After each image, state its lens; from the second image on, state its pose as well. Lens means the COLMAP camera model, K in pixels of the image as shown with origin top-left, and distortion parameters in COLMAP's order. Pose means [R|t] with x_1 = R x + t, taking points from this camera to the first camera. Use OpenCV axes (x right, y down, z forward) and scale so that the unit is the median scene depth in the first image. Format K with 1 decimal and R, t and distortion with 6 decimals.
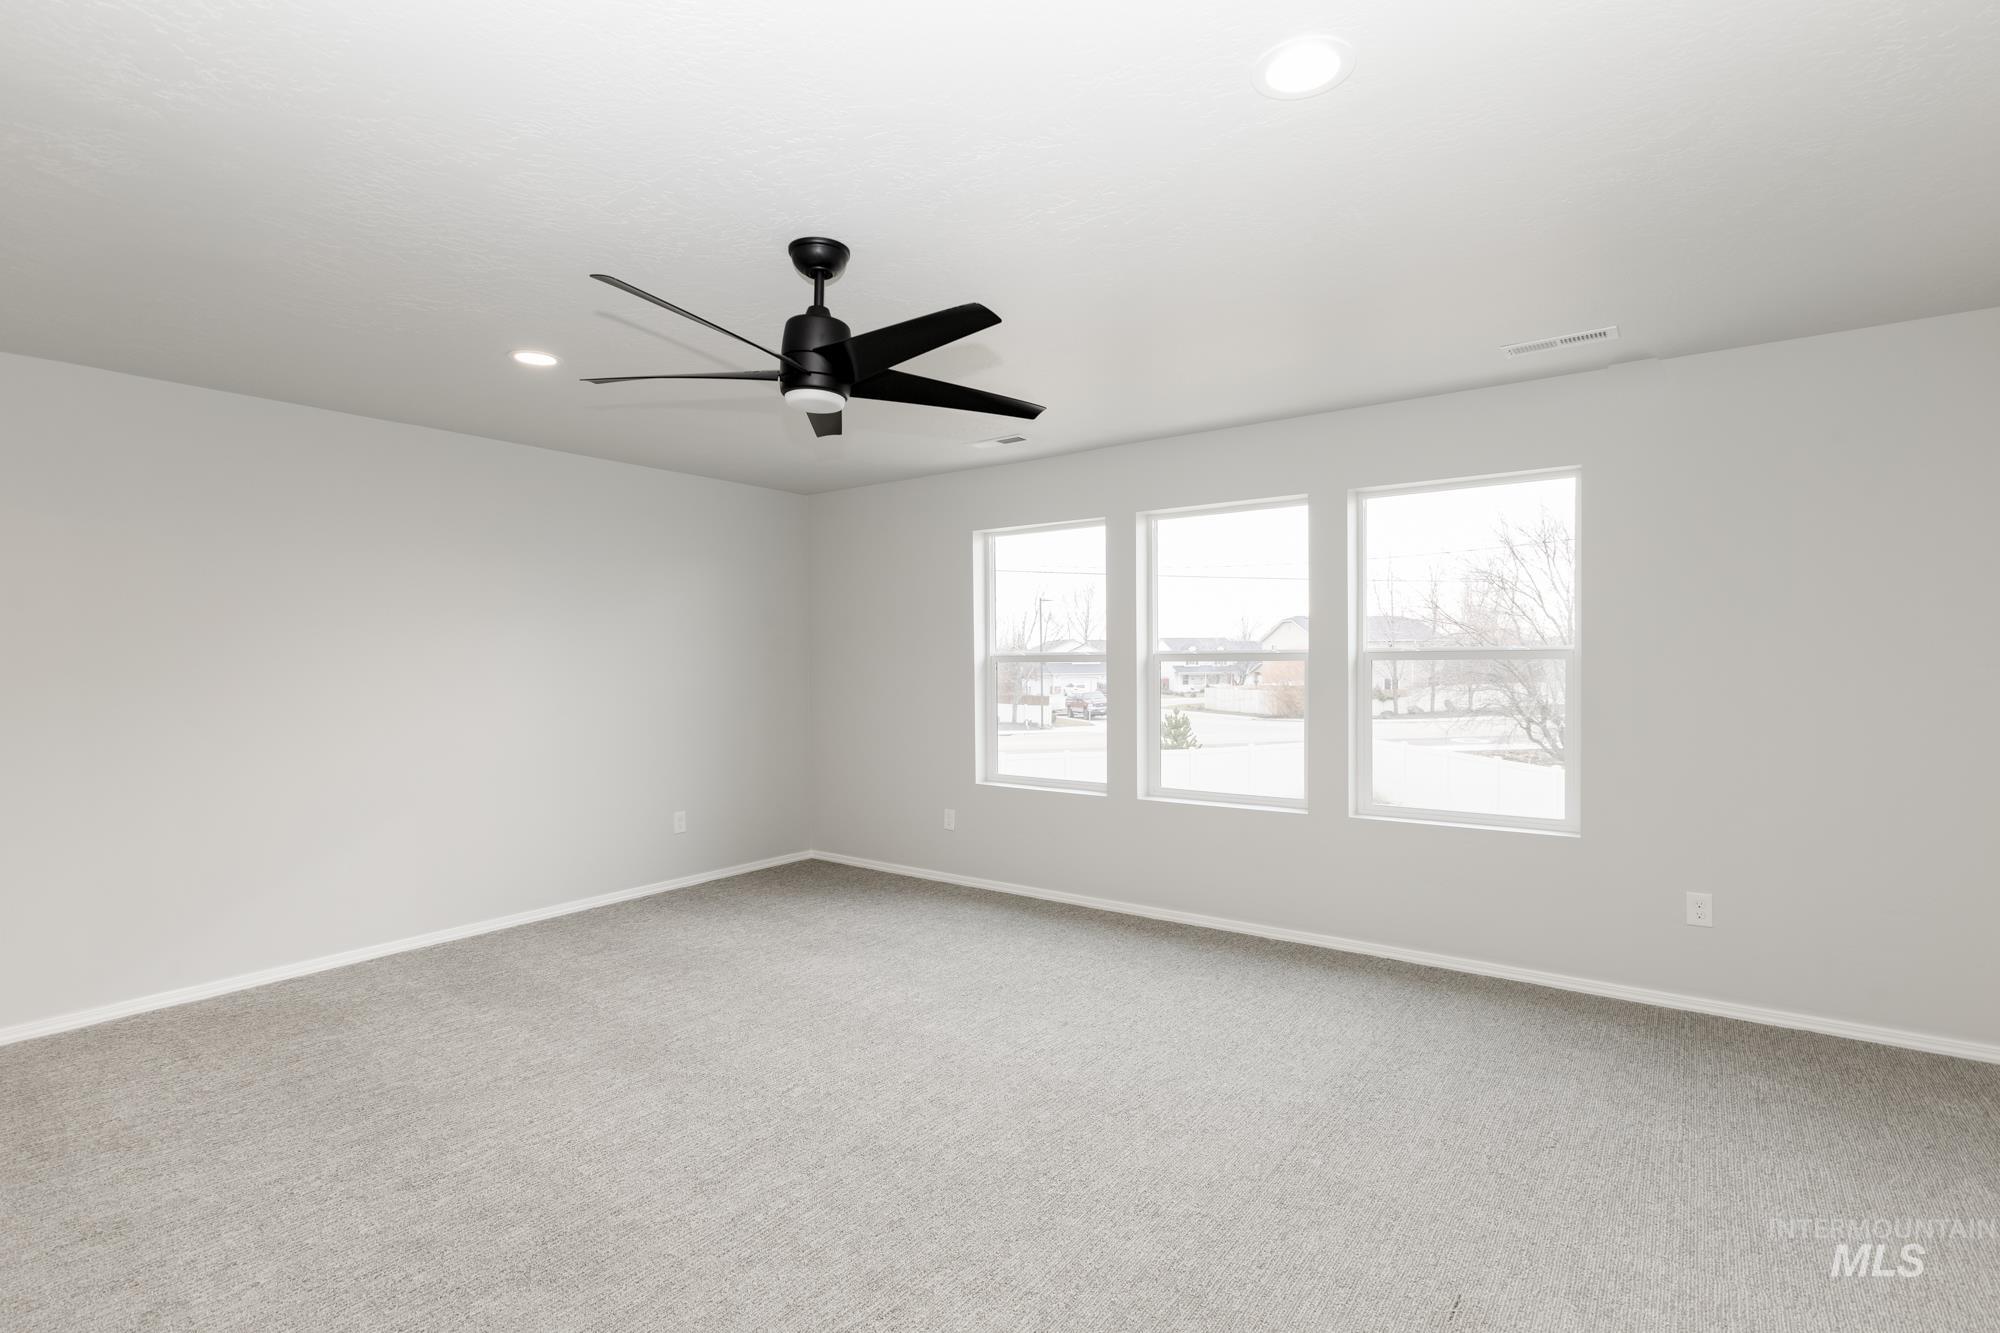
lens RADIAL K [[917.6, 0, 1004.5], [0, 917.6, 658.5], [0, 0, 1]] dist [-0.005496, -0.000733]
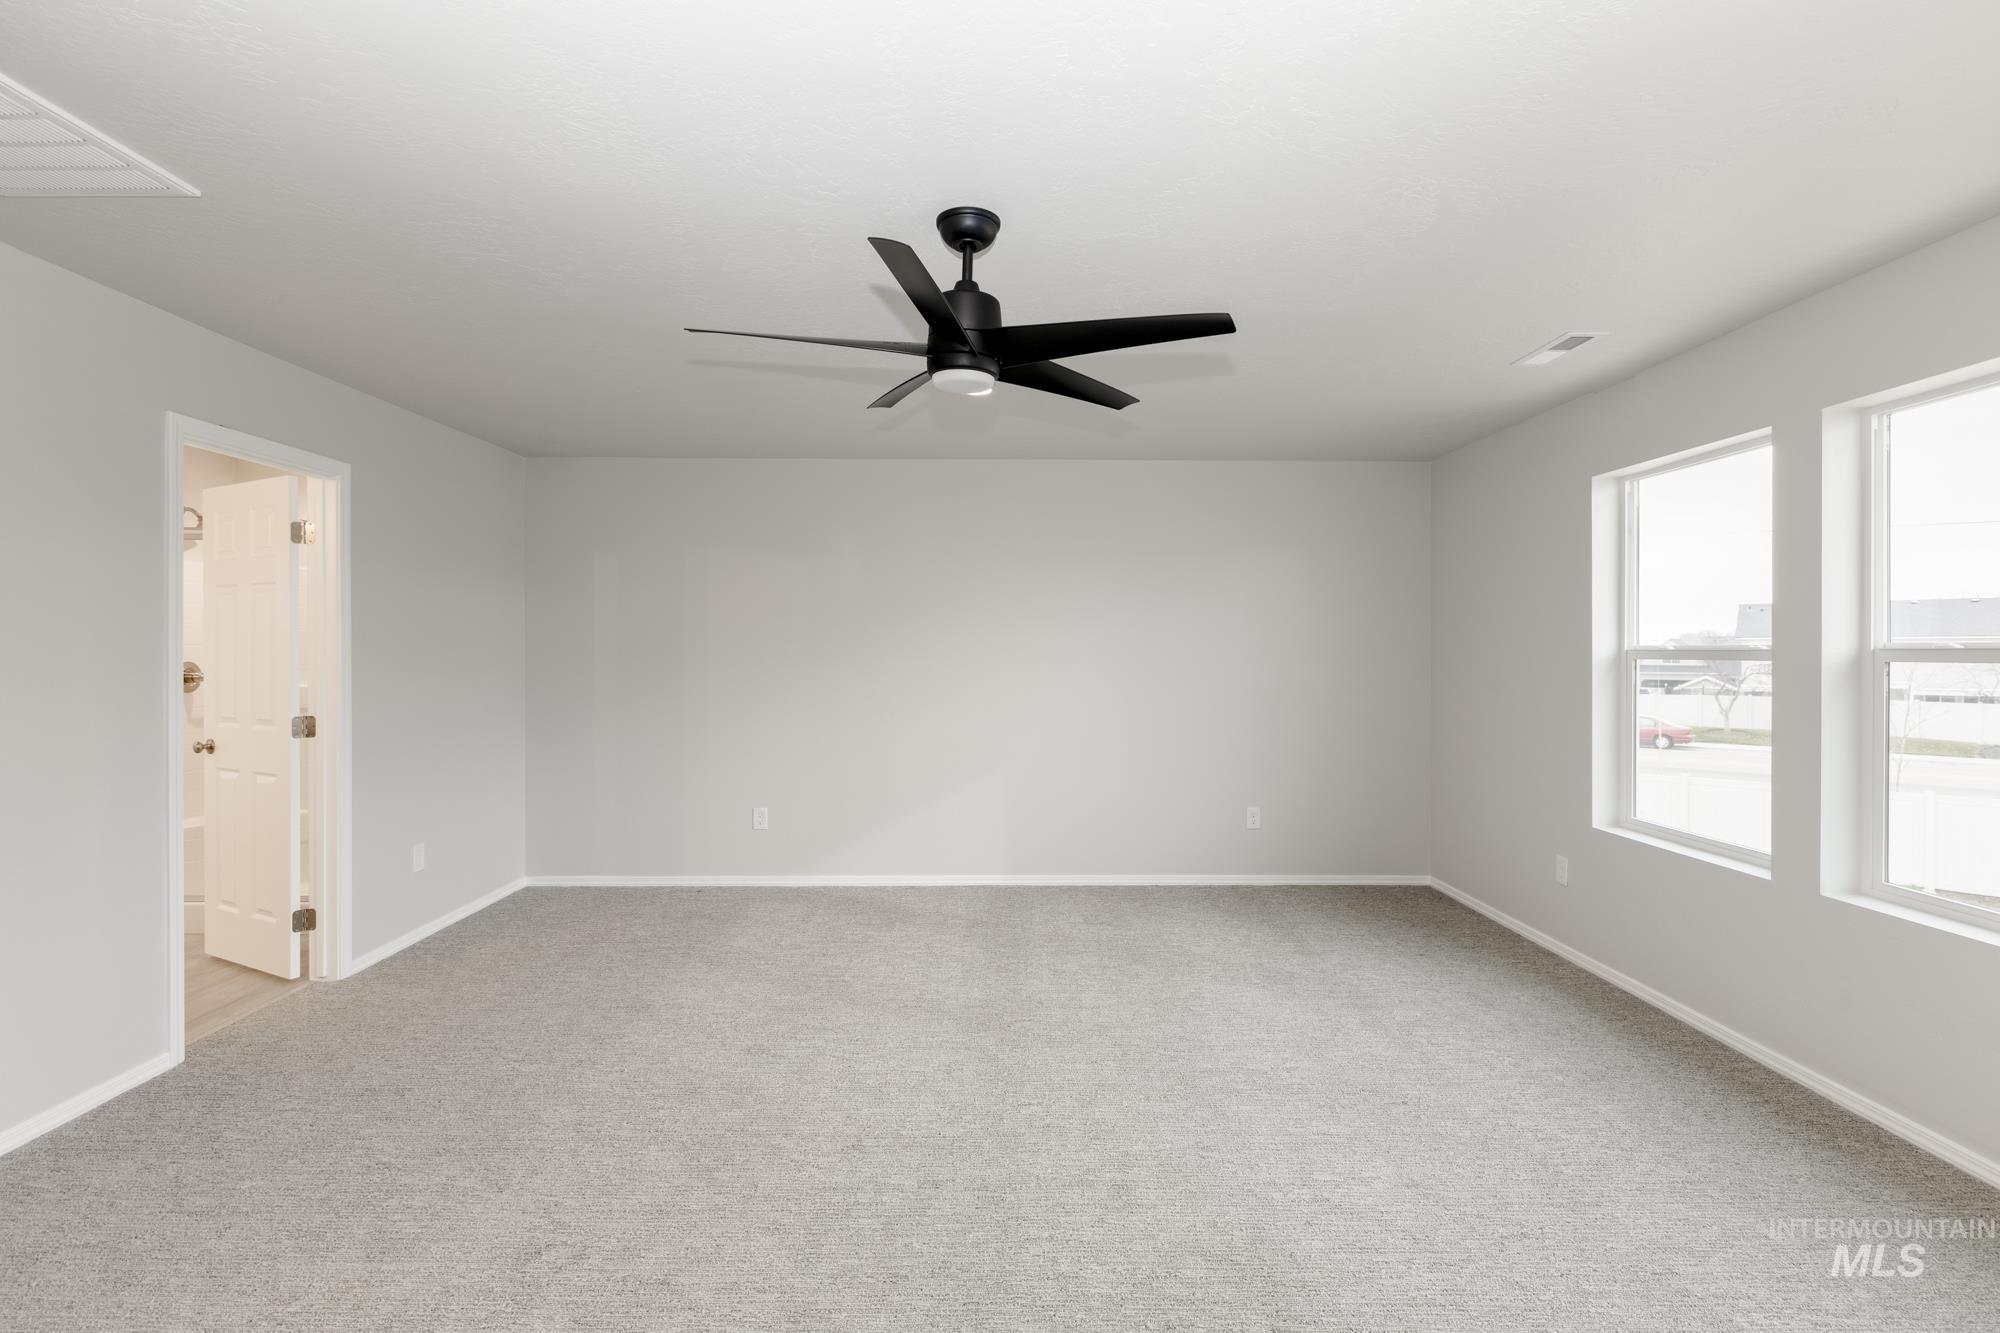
lens RADIAL K [[898.6, 0, 1007.4], [0, 898.6, 647.0], [0, 0, 1]] dist [-0.005171, -0.000312]
pose [[0.612472, 0.004238, -0.790481, 0.326141], [-0.006690, 0.999978, 0.000178, -0.003625], [0.790464, 0.005179, 0.612487, 0.272949]]
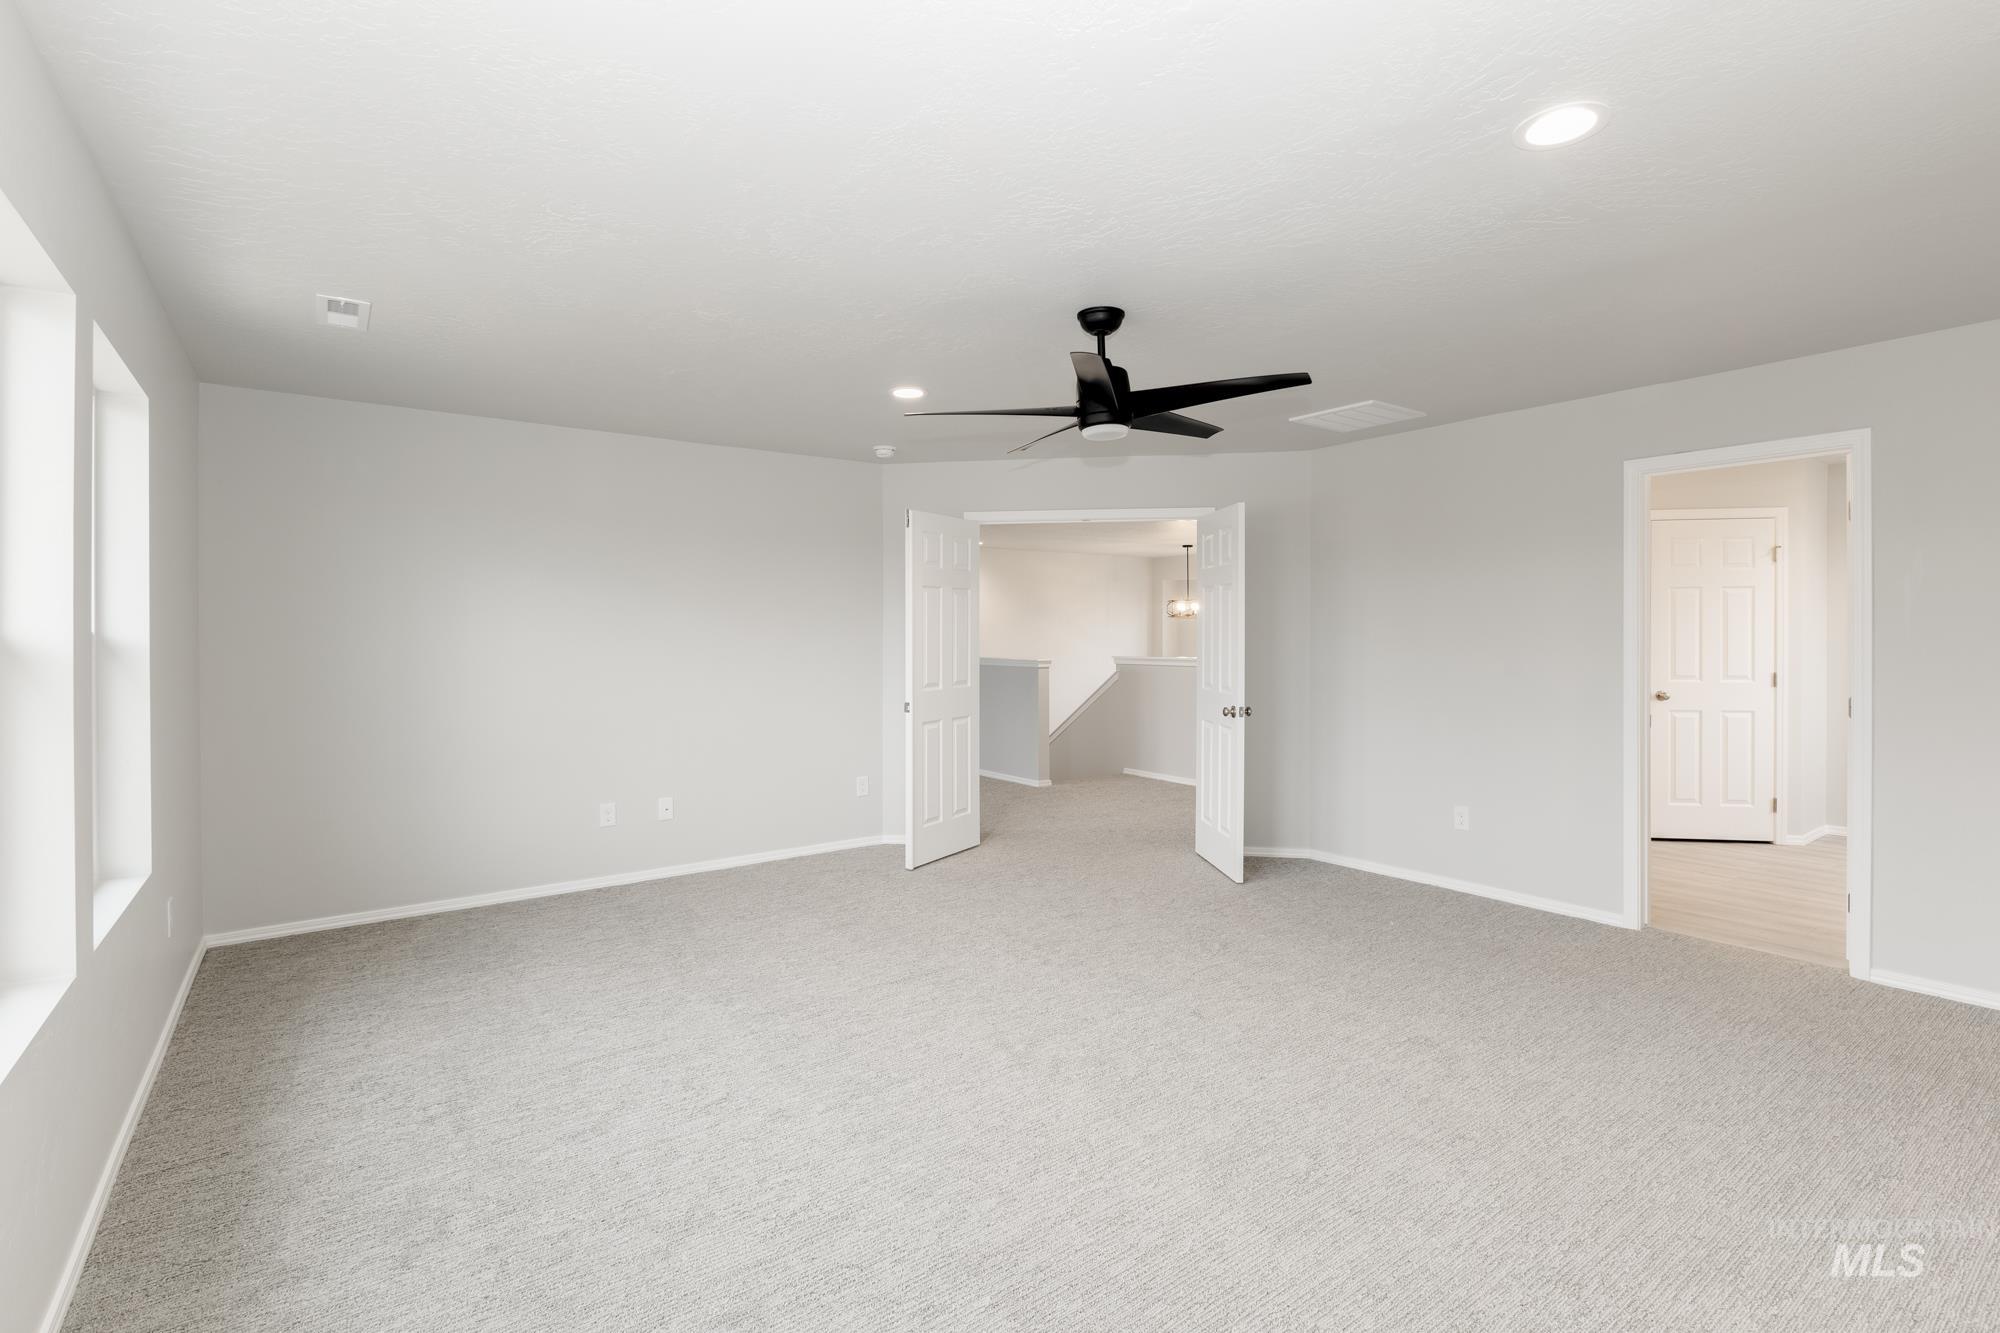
lens RADIAL K [[917.6, 0, 1004.5], [0, 917.6, 658.5], [0, 0, 1]] dist [-0.005496, -0.000733]
pose [[-0.955687, 0.011558, 0.294159, -0.257580], [0.018601, 0.999603, 0.021156, -0.001125], [-0.293798, 0.025690, -0.955522, 1.315232]]
